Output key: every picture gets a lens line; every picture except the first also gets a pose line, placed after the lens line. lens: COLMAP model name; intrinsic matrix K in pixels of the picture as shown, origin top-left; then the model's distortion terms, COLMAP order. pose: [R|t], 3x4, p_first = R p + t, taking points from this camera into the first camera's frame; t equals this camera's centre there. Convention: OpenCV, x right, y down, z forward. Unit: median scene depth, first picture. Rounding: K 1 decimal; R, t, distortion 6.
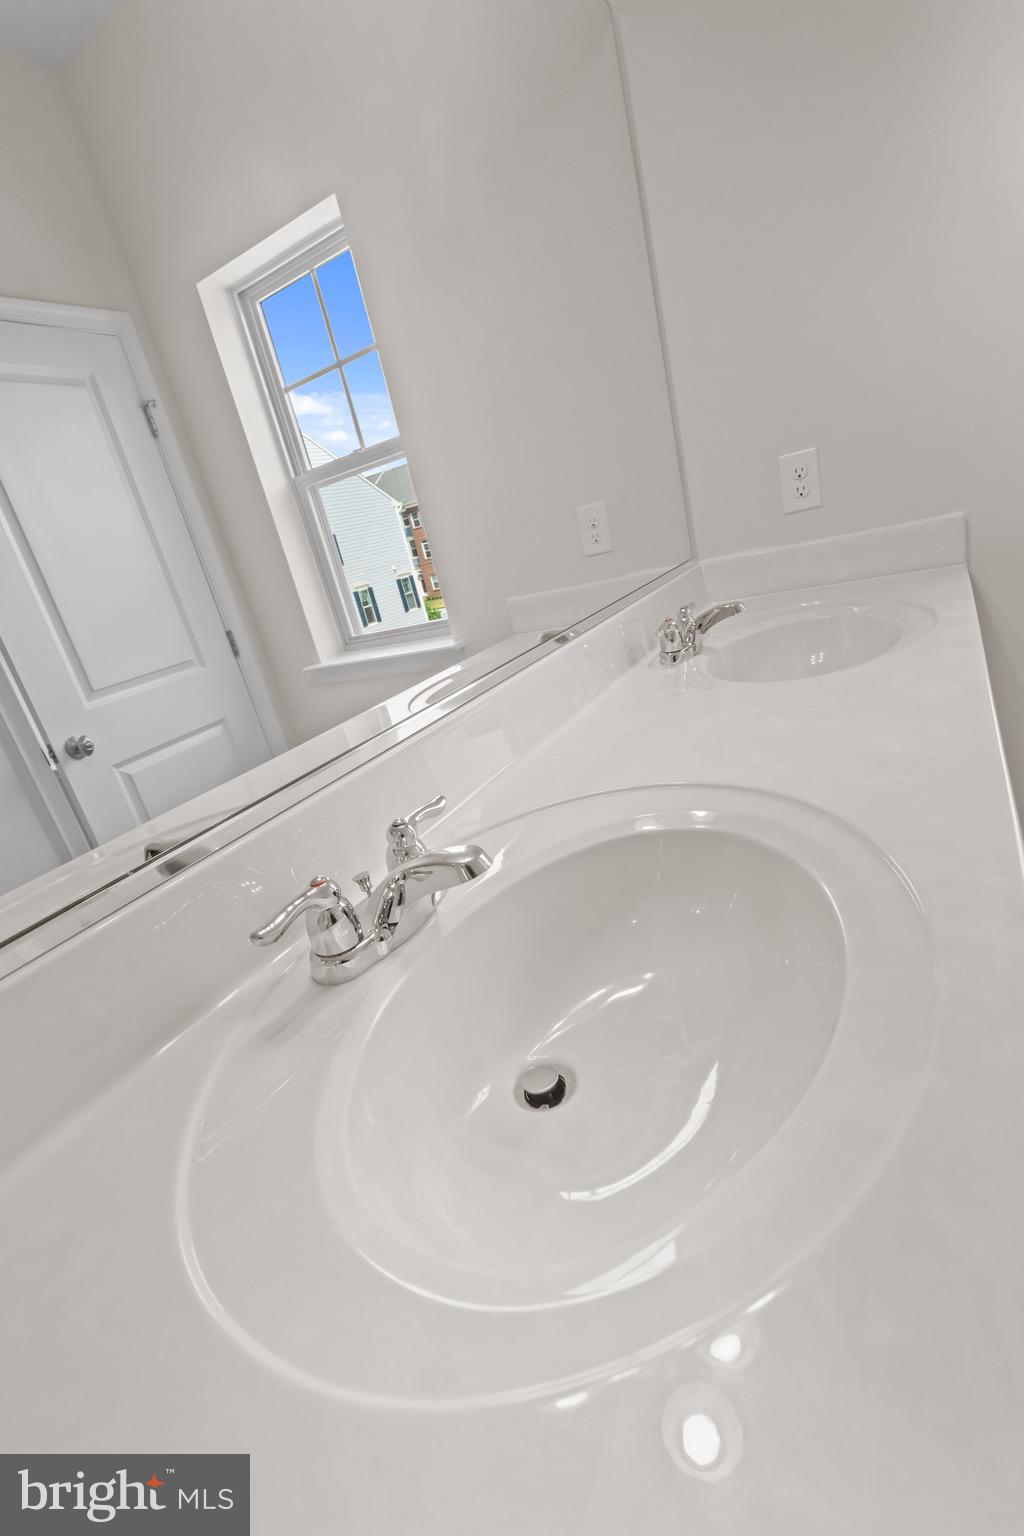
lens RADIAL K [[706.8, 0, 542.4], [0, 706.8, 777.4], [0, 0, 1]] dist [0.001470, -0.000511]
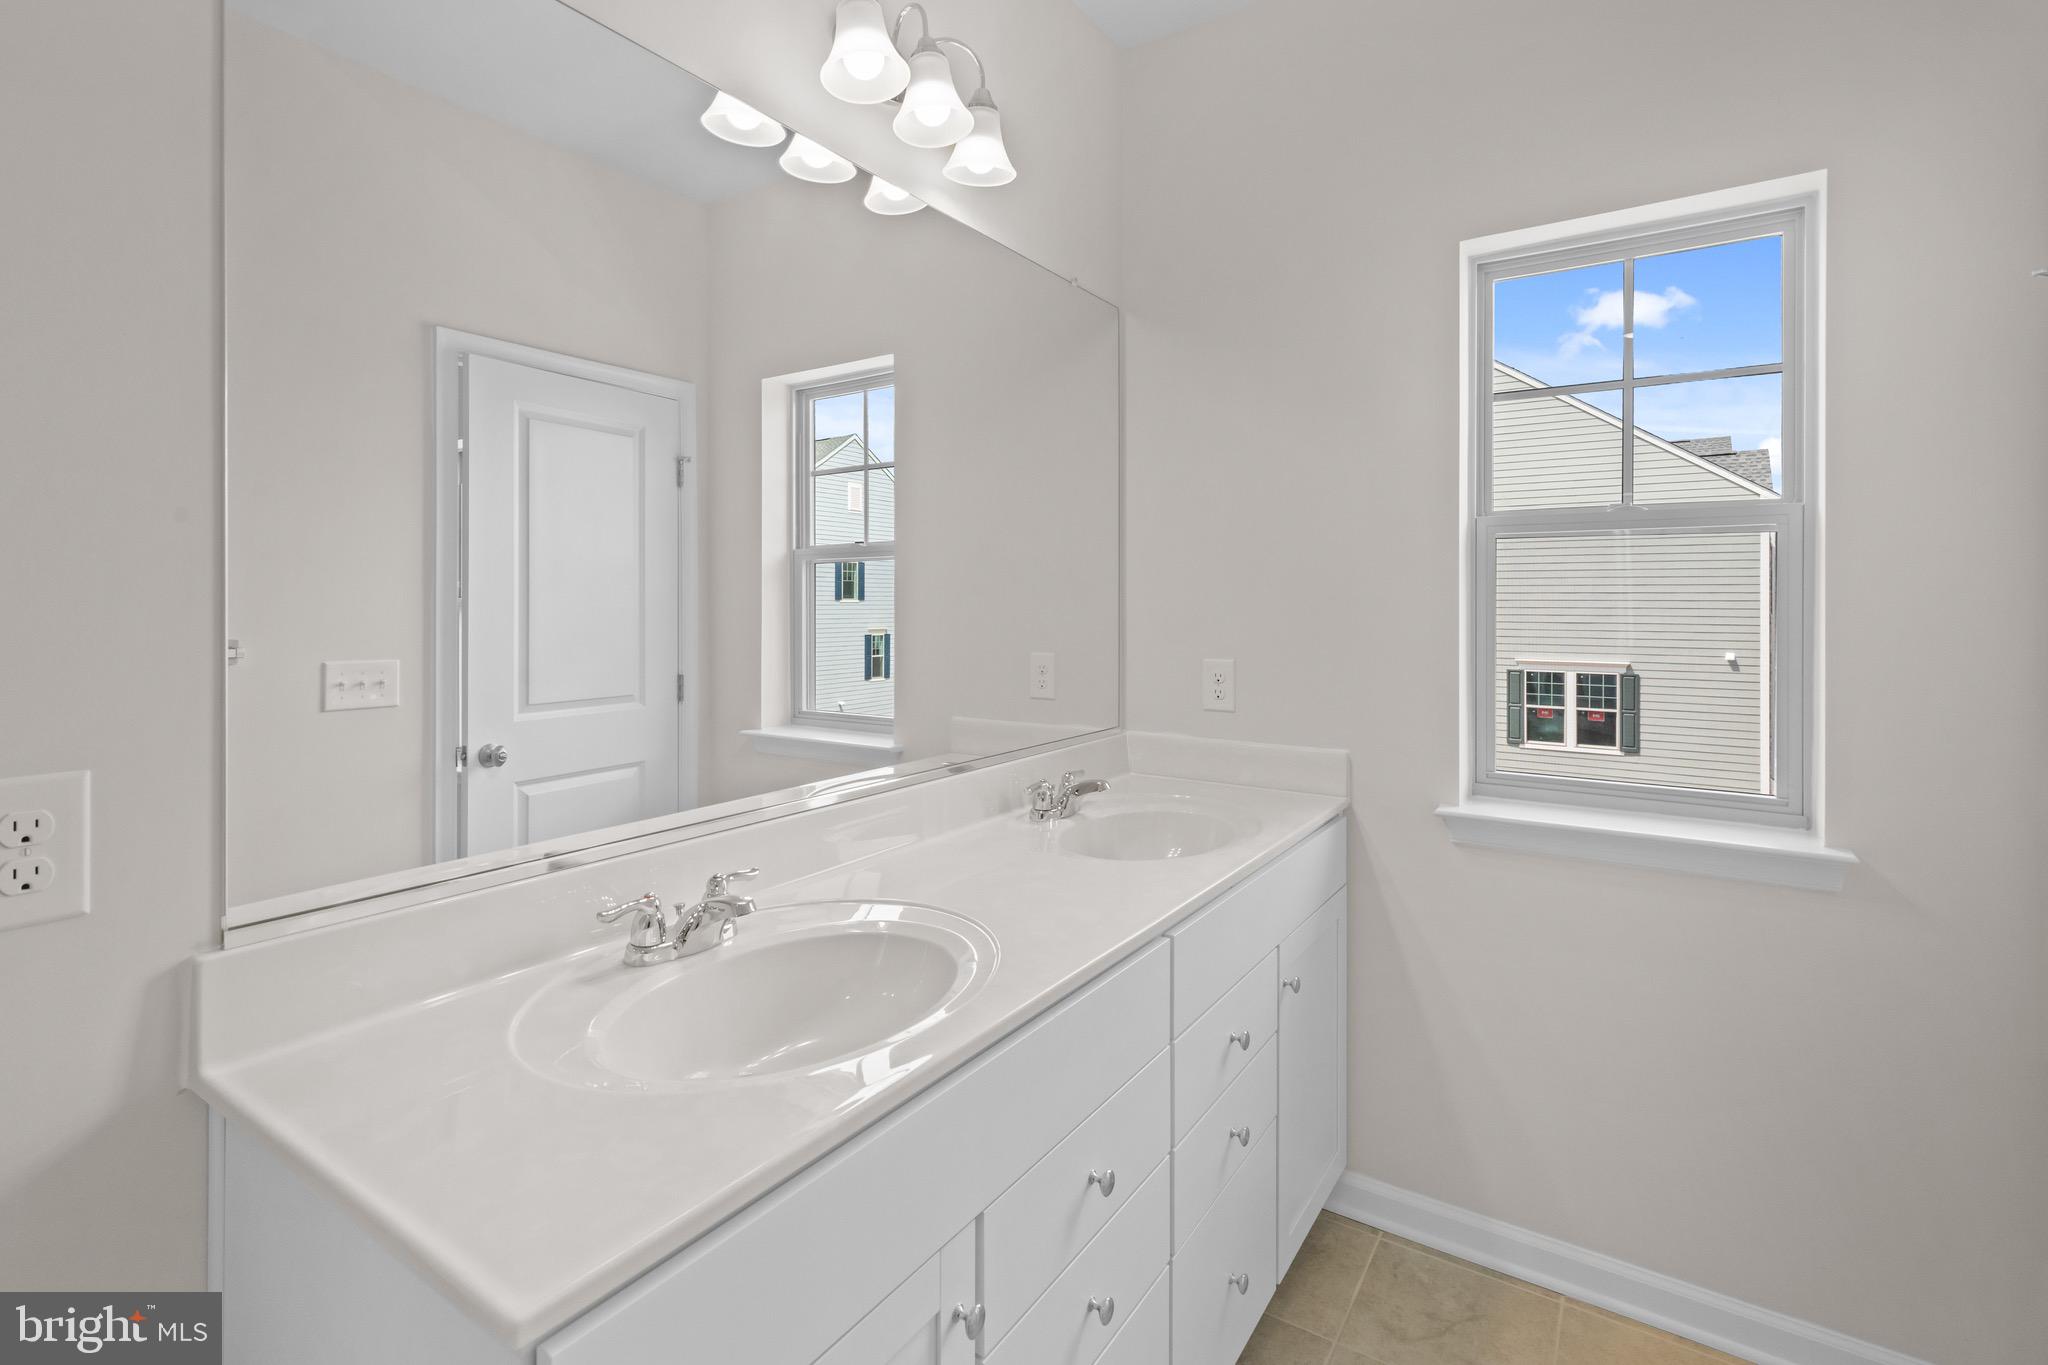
lens RADIAL K [[942.4, 0, 1028.8], [0, 942.4, 641.7], [0, 0, 1]] dist [0.001470, -0.000511]
pose [[0.969304, 0.232308, -0.080518, 0.133602], [-0.245751, 0.925451, -0.288353, 0.004894], [0.007528, 0.299289, 0.954133, -0.288650]]
